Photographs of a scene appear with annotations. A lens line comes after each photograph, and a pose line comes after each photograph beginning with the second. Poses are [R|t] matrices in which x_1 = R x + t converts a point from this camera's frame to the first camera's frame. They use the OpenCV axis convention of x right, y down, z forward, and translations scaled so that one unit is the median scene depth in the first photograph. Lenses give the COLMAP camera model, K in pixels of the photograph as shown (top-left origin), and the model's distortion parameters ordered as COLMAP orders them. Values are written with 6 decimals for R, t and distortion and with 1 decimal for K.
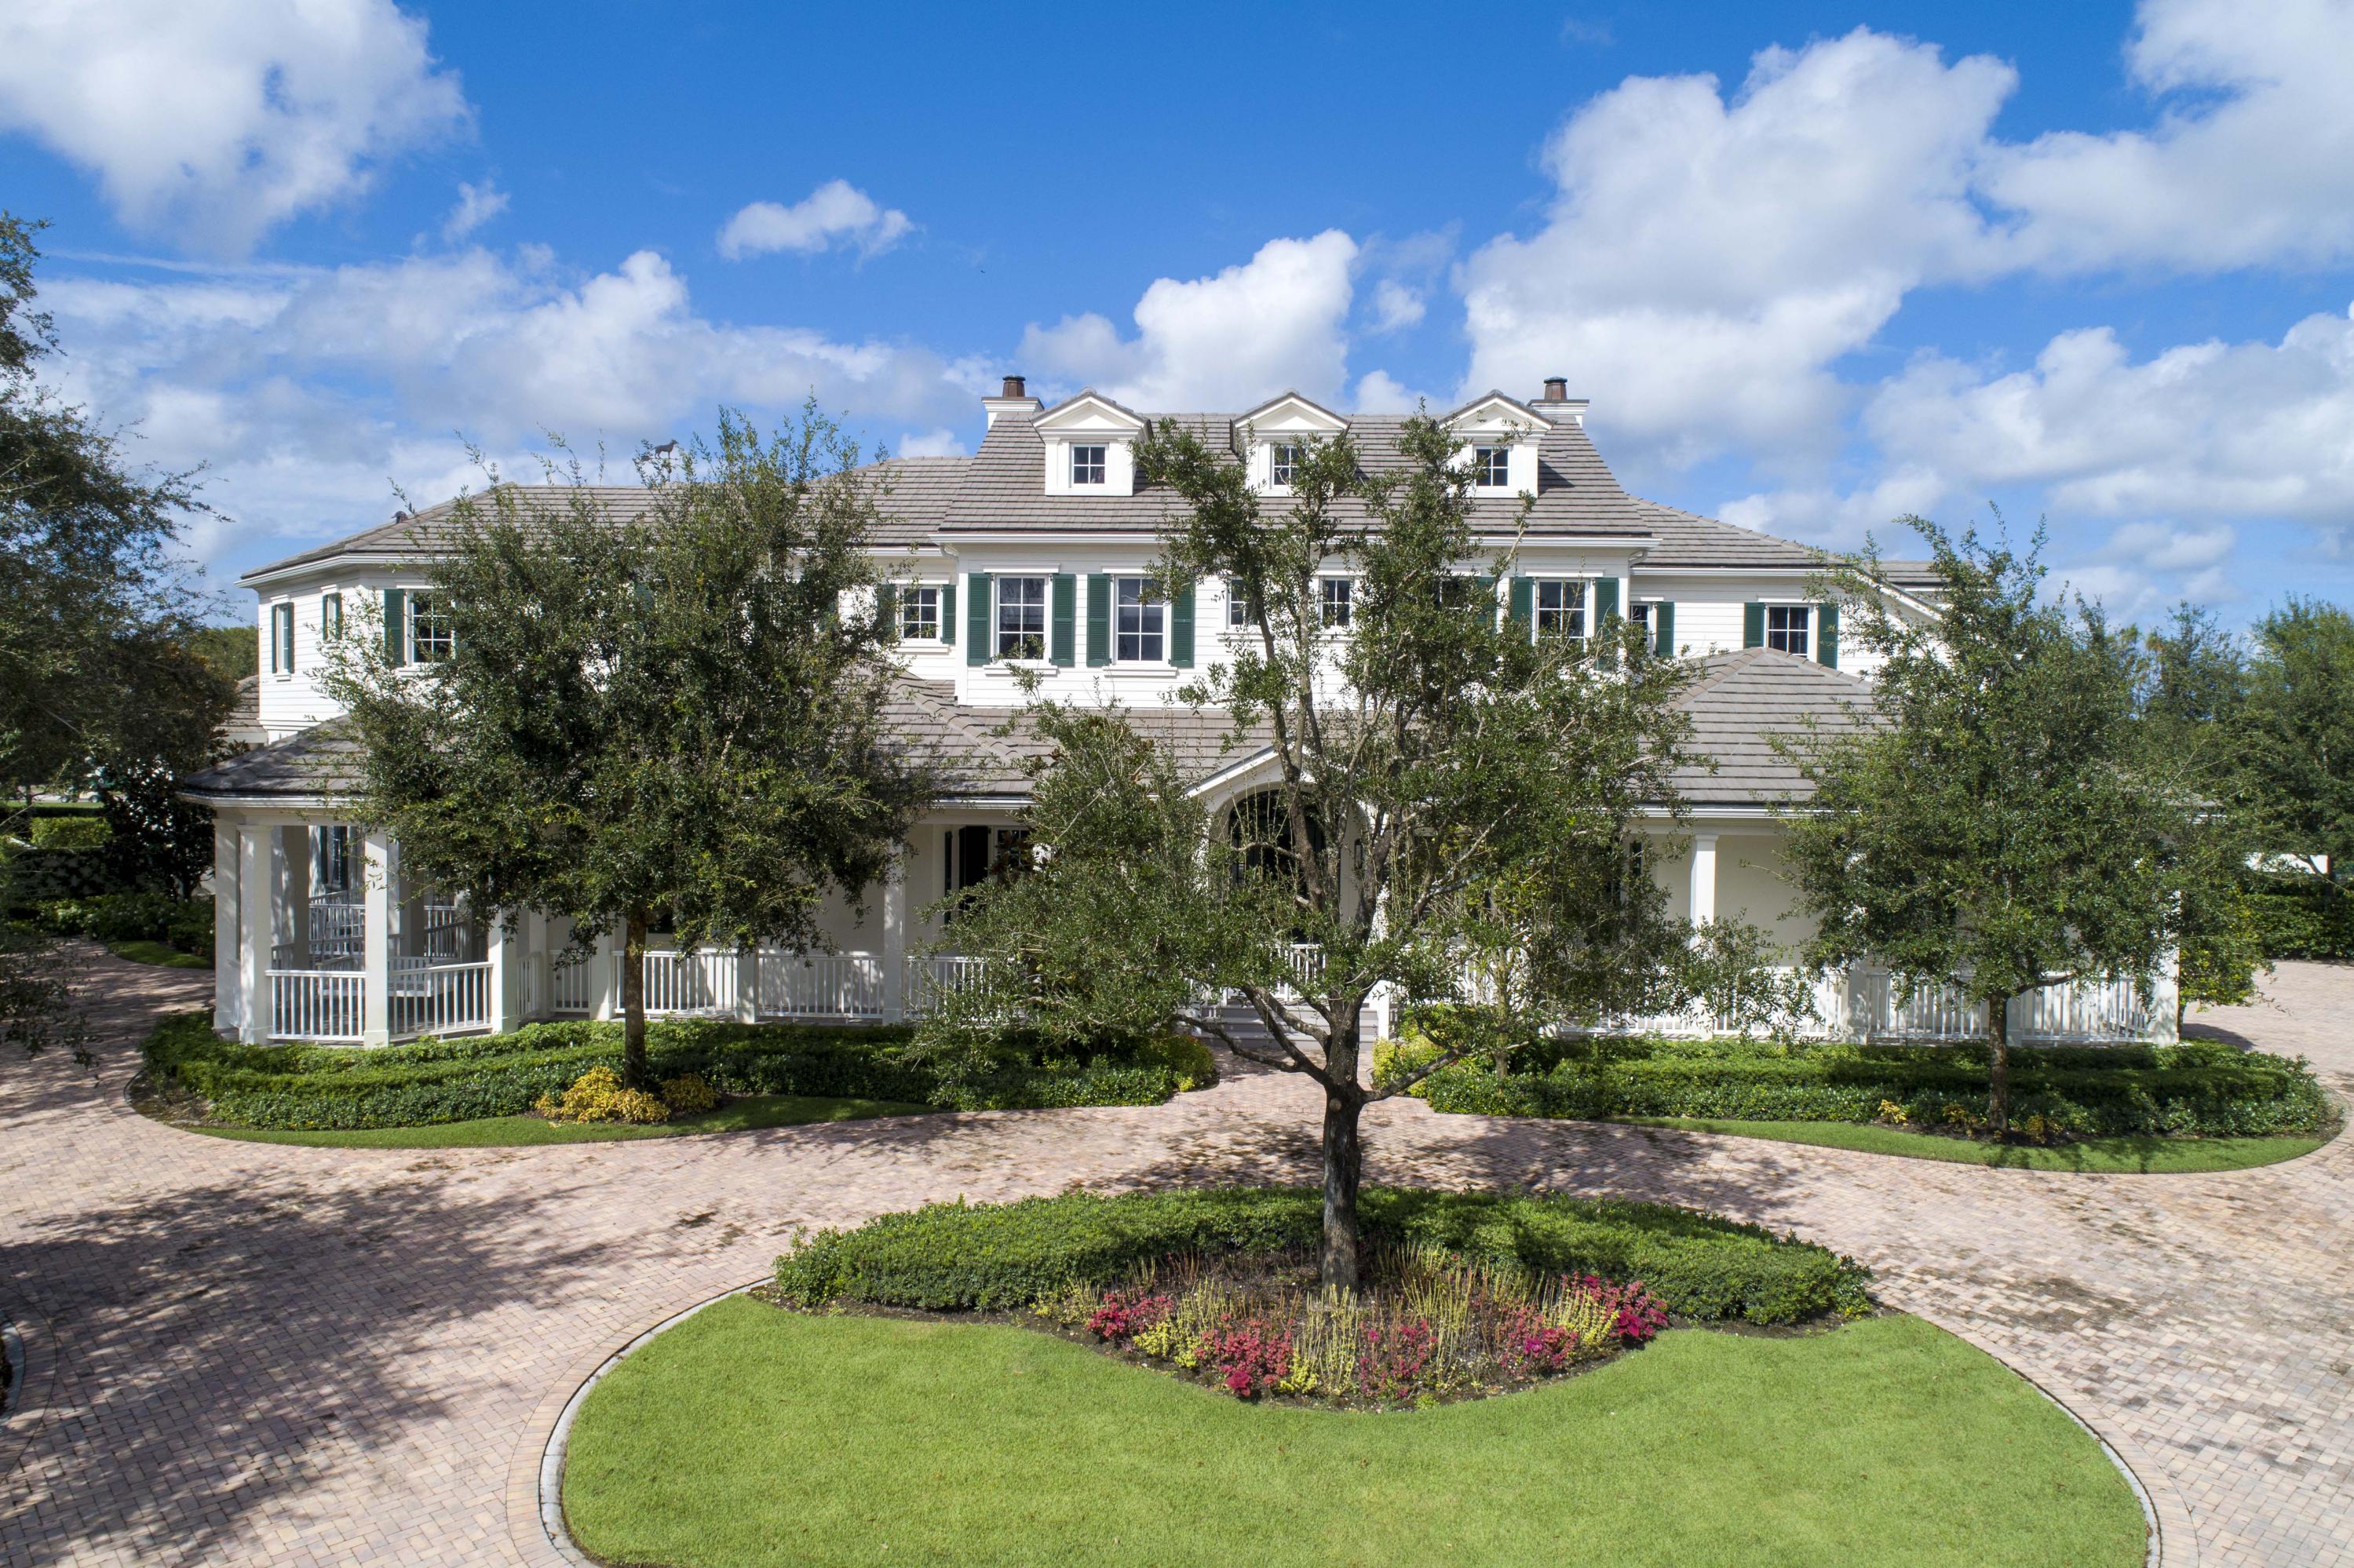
lens RADIAL K [[1616.1, 0, 1177.0], [0, 1616.1, 784.0], [0, 0, 1]] dist [-0.001470, -0.001415]
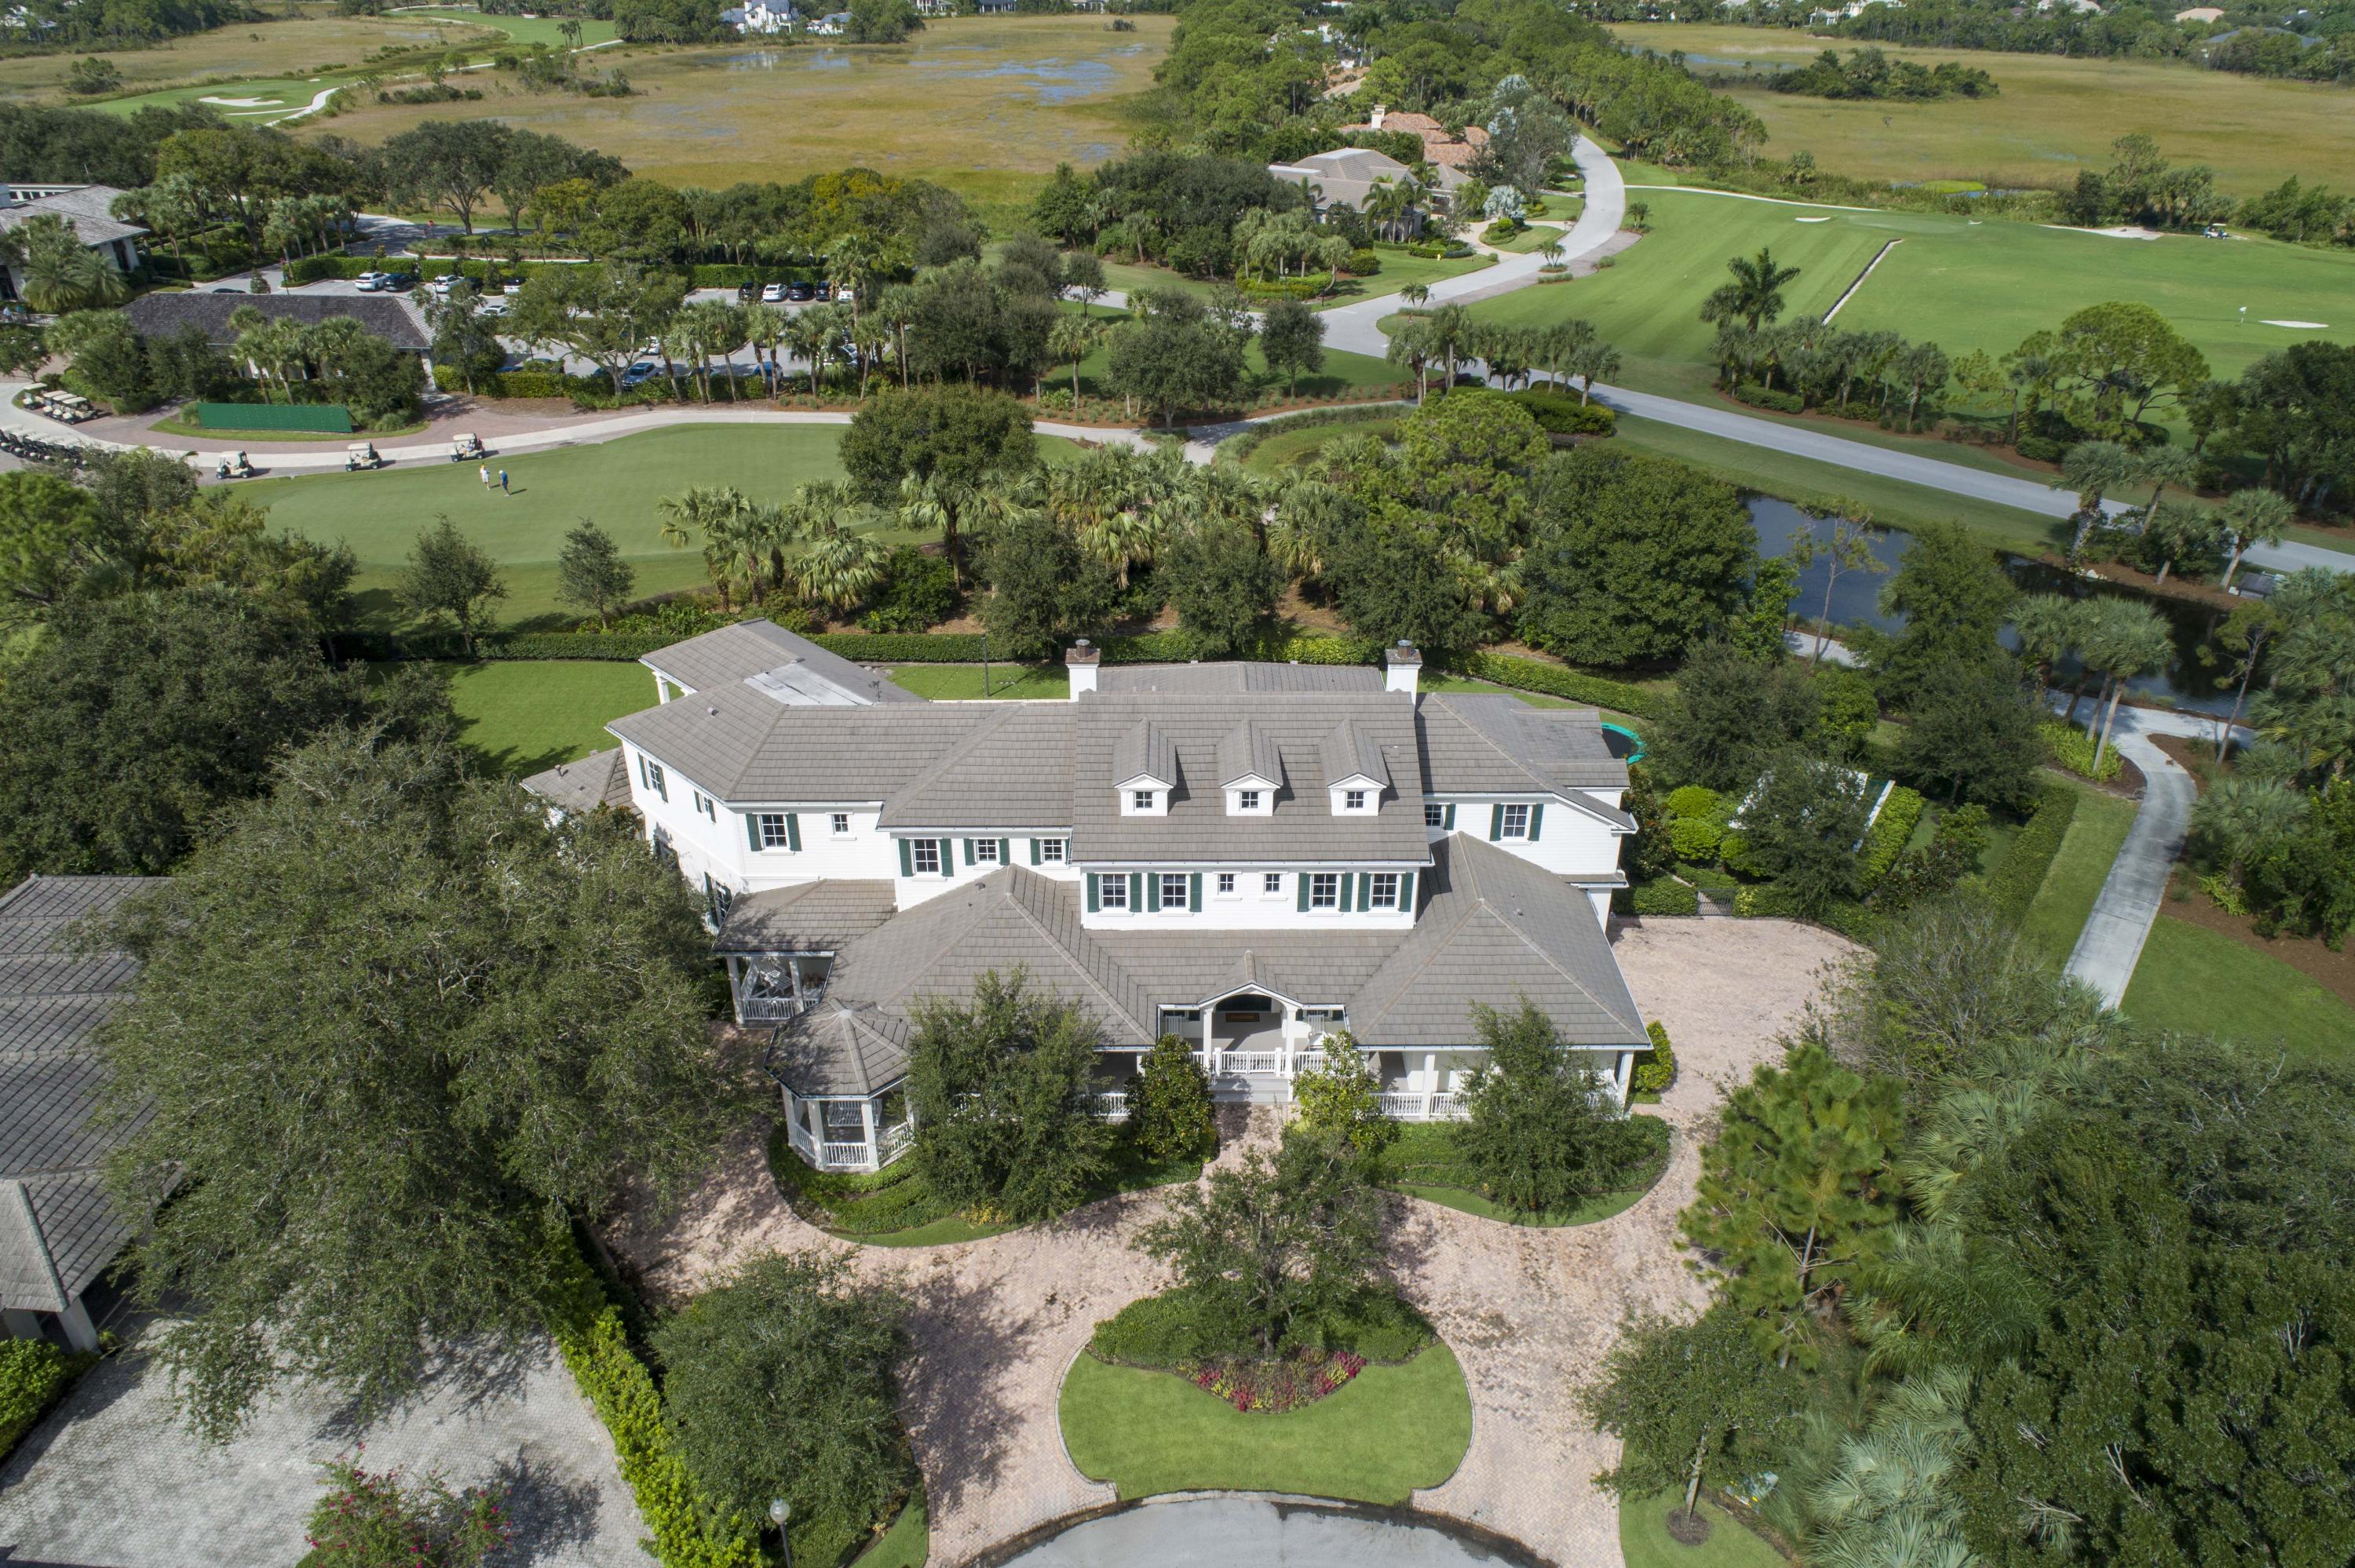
lens RADIAL K [[1616.7, 0, 1177.5], [0, 1616.7, 784.0], [0, 0, 1]] dist [-0.001470, -0.001415]
pose [[0.998996, -0.030902, 0.032441, -0.142311], [0.013069, 0.893566, 0.448742, -1.990949], [-0.042855, -0.447867, 0.893072, -1.286085]]
